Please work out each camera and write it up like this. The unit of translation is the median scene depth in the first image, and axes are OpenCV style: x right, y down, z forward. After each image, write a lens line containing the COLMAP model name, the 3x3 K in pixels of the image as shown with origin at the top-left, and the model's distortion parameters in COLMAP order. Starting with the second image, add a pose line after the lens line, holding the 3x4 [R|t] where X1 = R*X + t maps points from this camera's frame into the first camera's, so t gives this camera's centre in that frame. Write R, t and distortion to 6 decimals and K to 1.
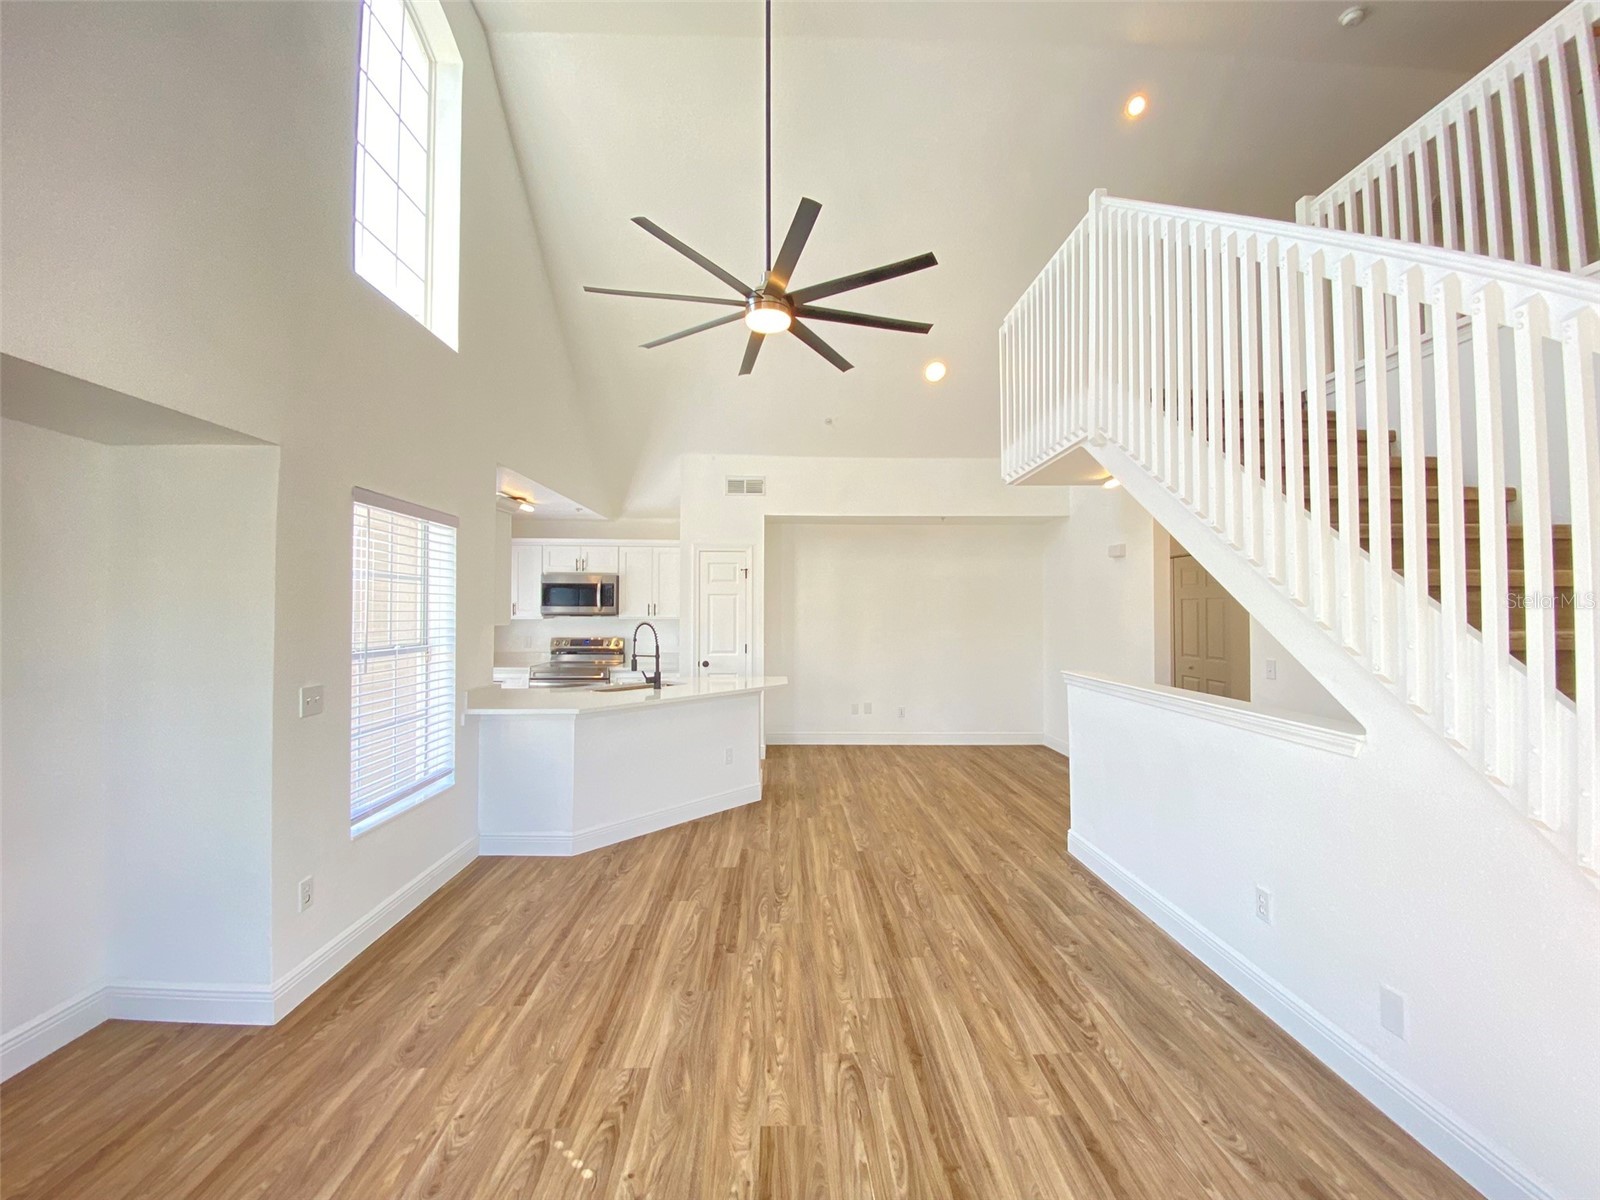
lens RADIAL K [[649.7, 0, 802.4], [0, 649.7, 600.4], [0, 0, 1]] dist [0.011732, -0.014076]
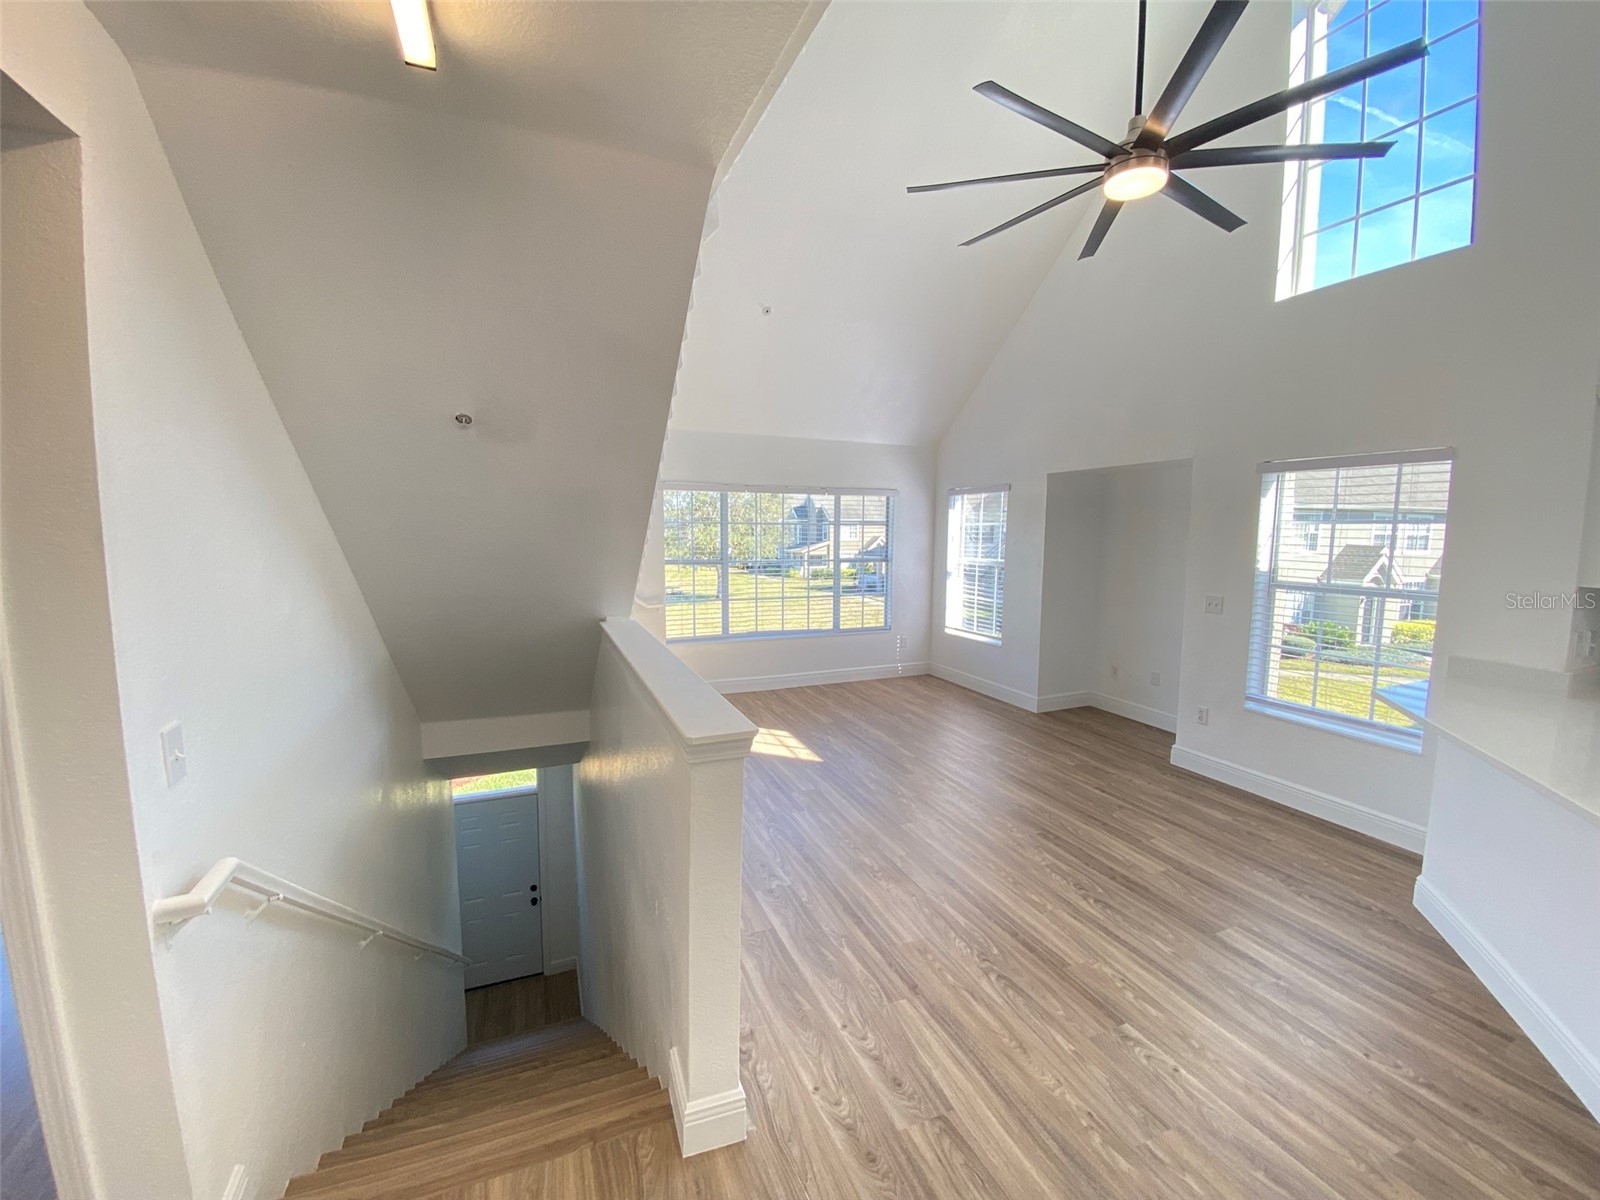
lens RADIAL K [[649.7, 0, 799.0], [0, 649.7, 592.6], [0, 0, 1]] dist [0.011732, -0.014076]
pose [[-0.938006, 0.027036, -0.345564, 0.616344], [-0.001524, 0.996622, 0.082109, -0.008249], [0.346617, 0.077546, -0.934796, 1.662478]]
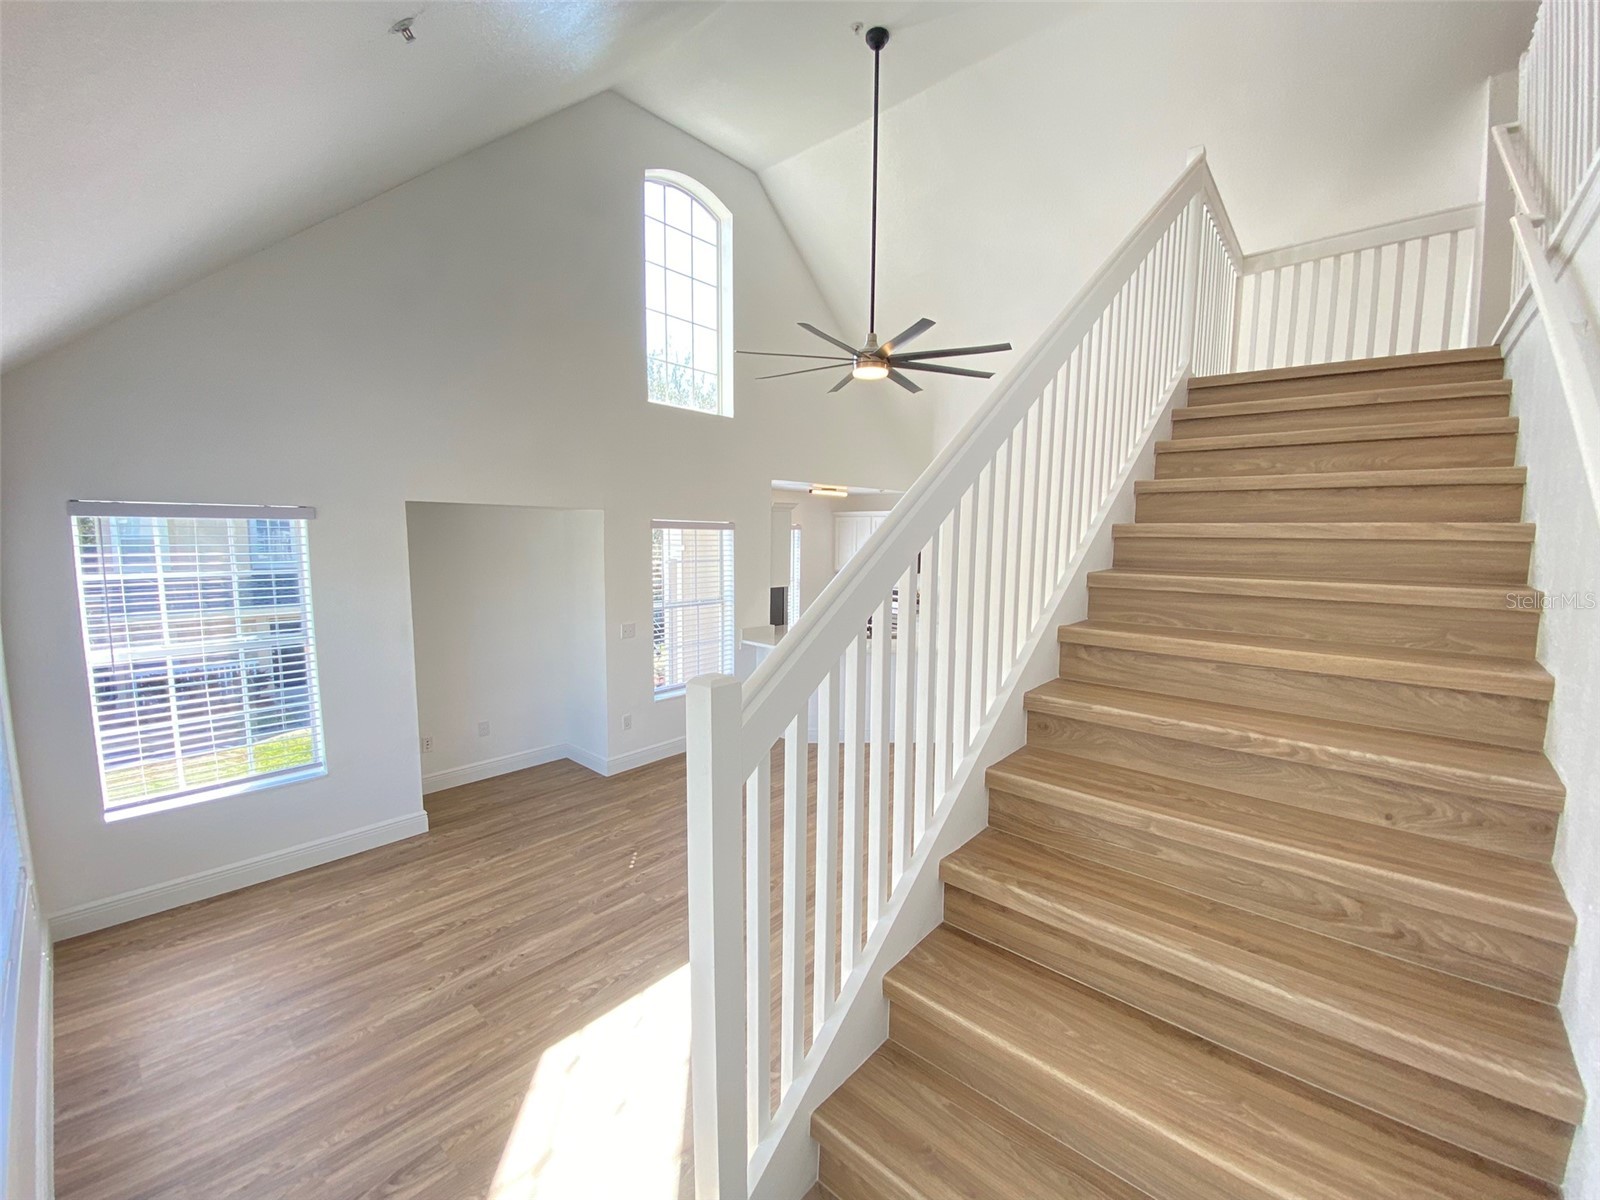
lens RADIAL K [[649.7, 0, 806.8], [0, 649.7, 605.1], [0, 0, 1]] dist [0.011732, -0.014076]
pose [[0.730558, 0.088313, -0.677116, 0.776268], [-0.004287, 0.992175, 0.124778, -0.137863], [0.682837, -0.088255, 0.725220, -0.058794]]
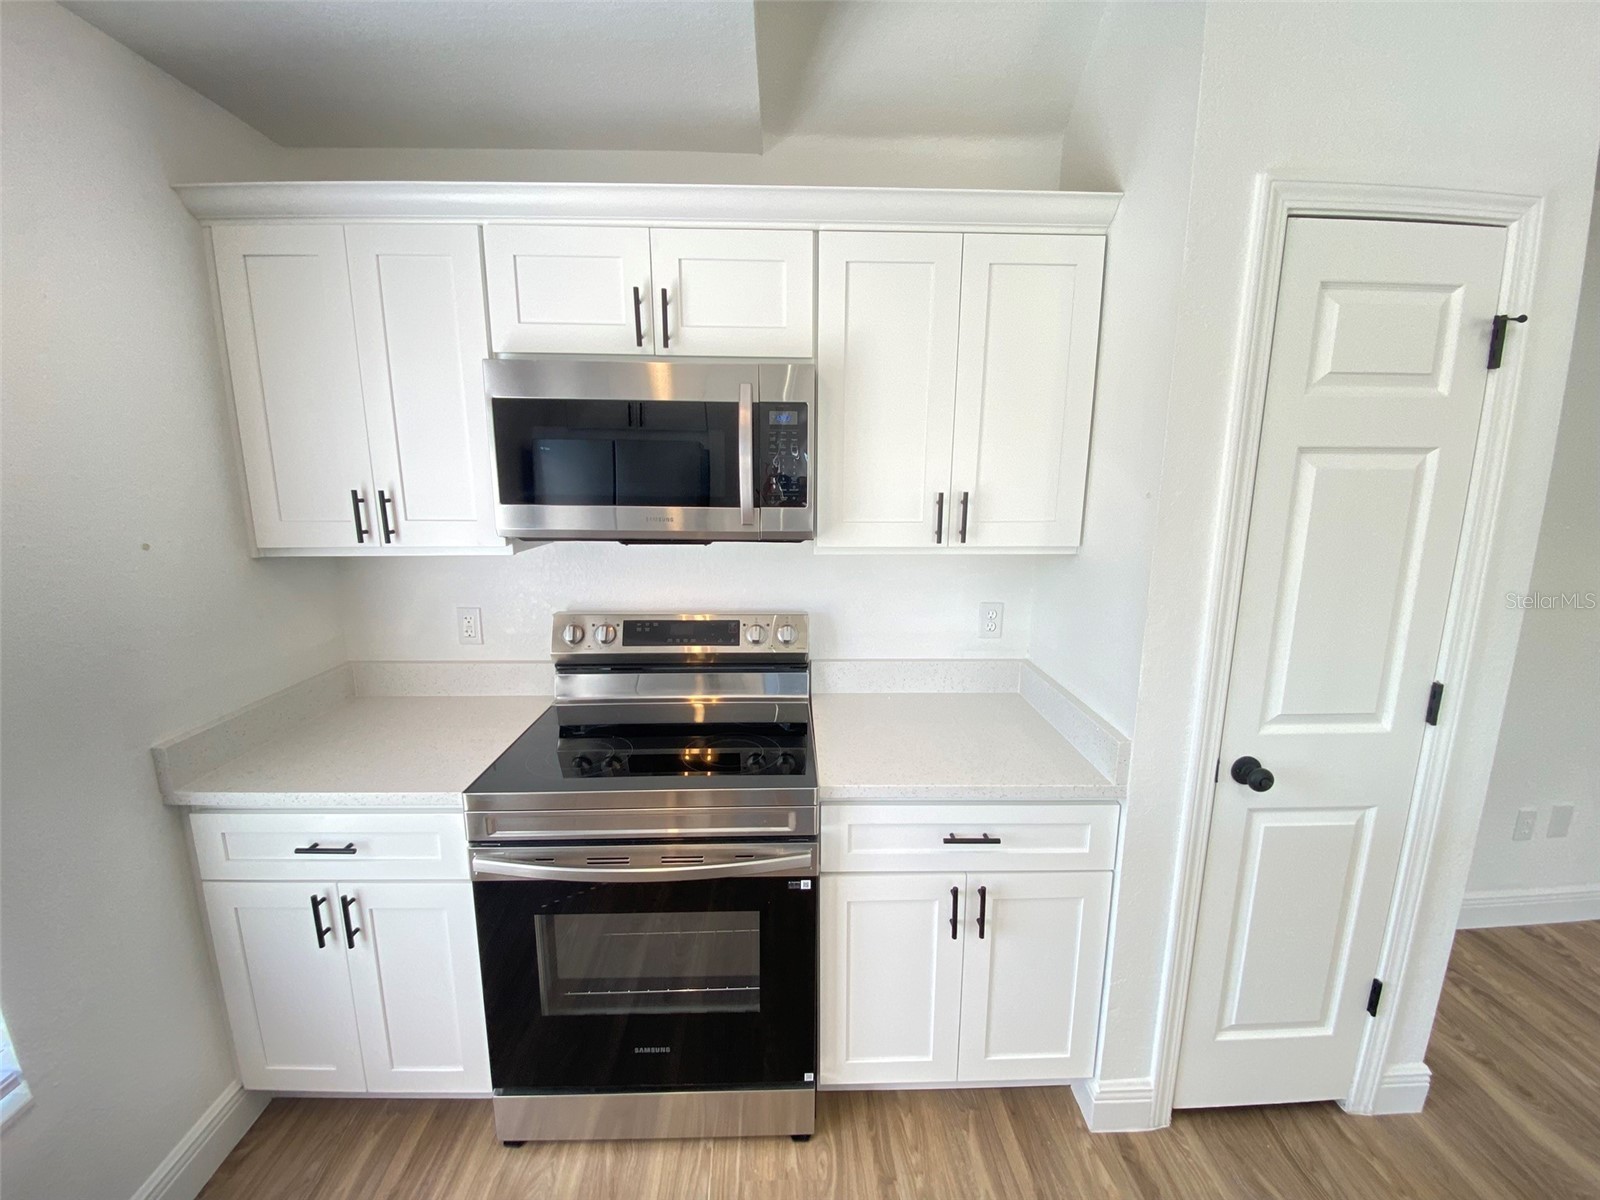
lens RADIAL K [[649.7, 0, 816.2], [0, 649.7, 601.5], [0, 0, 1]] dist [0.011732, -0.014076]
pose [[0.999984, 0.005035, 0.002465, -0.567333], [-0.005430, 0.979352, 0.202087, -0.007726], [-0.001396, -0.202098, 0.979364, 1.511821]]
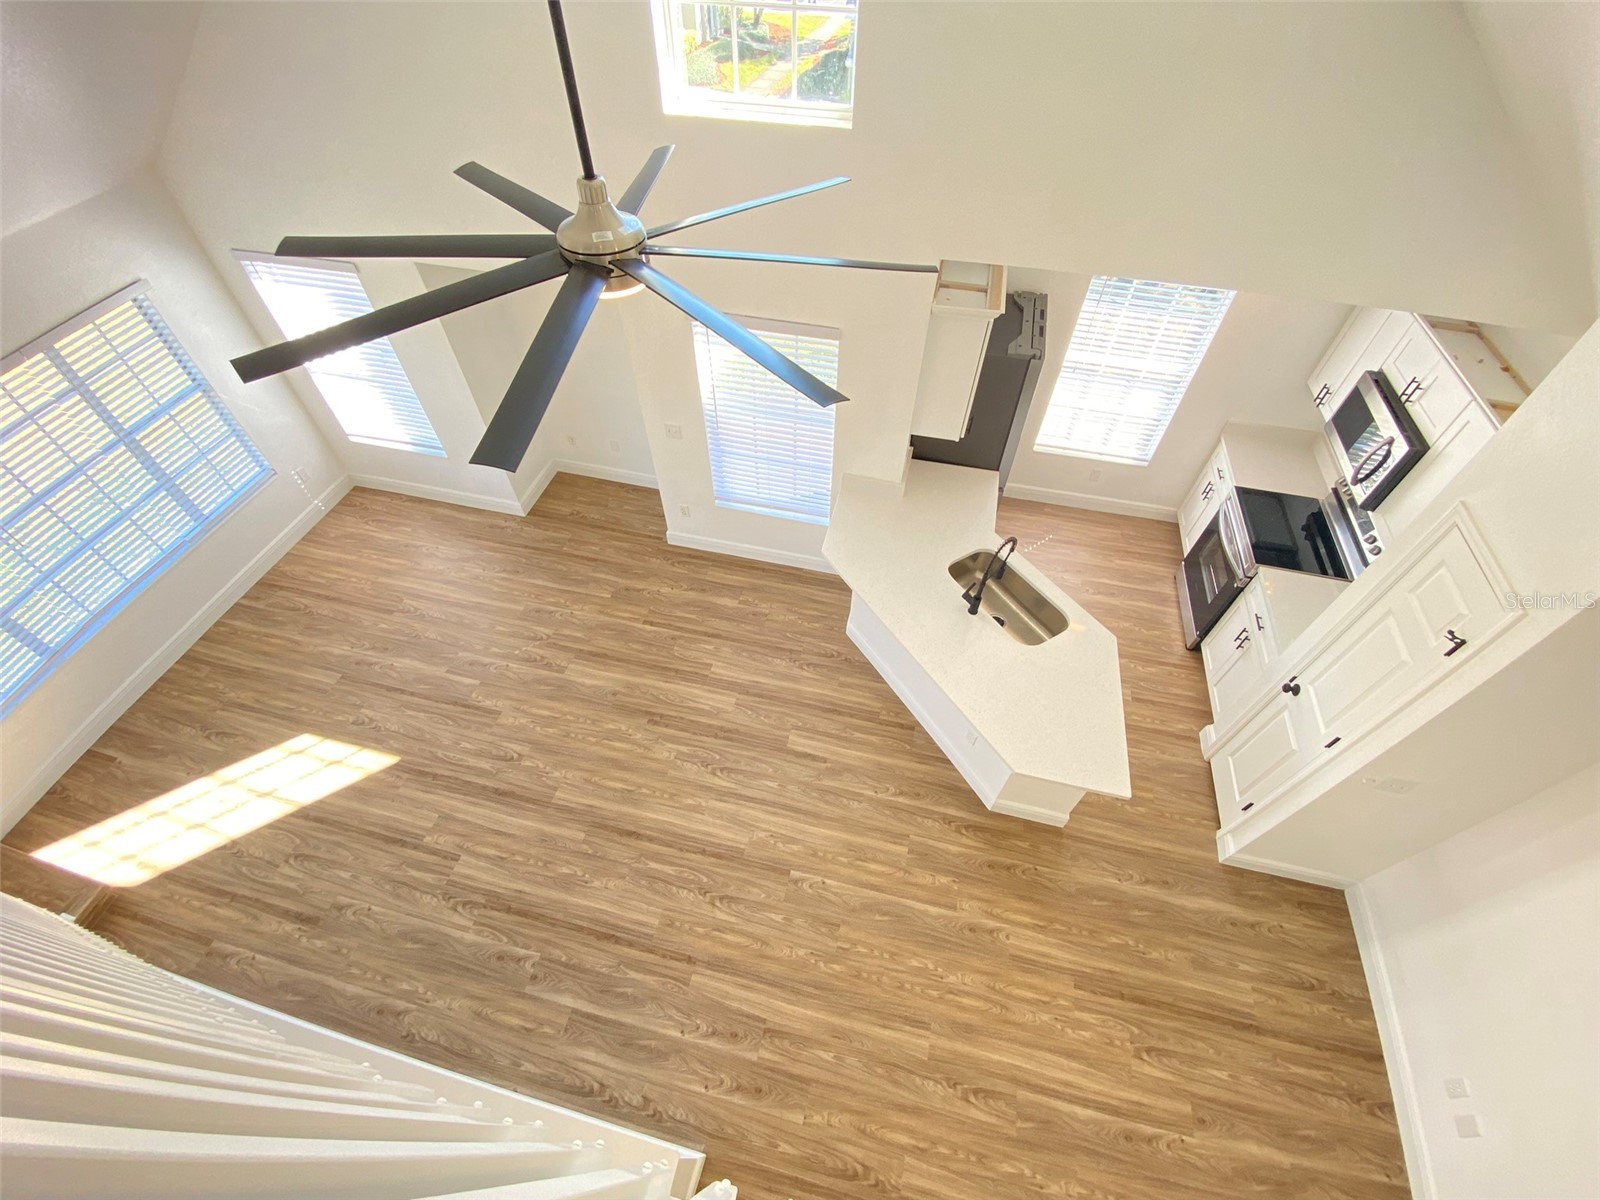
lens RADIAL K [[649.7, 0, 811.3], [0, 649.7, 596.1], [0, 0, 1]] dist [0.011732, -0.014076]
pose [[-0.265252, 0.735416, -0.623543, 0.444057], [-0.002109, 0.646264, 0.763111, -0.692337], [0.964177, 0.203731, -0.169871, 1.335773]]
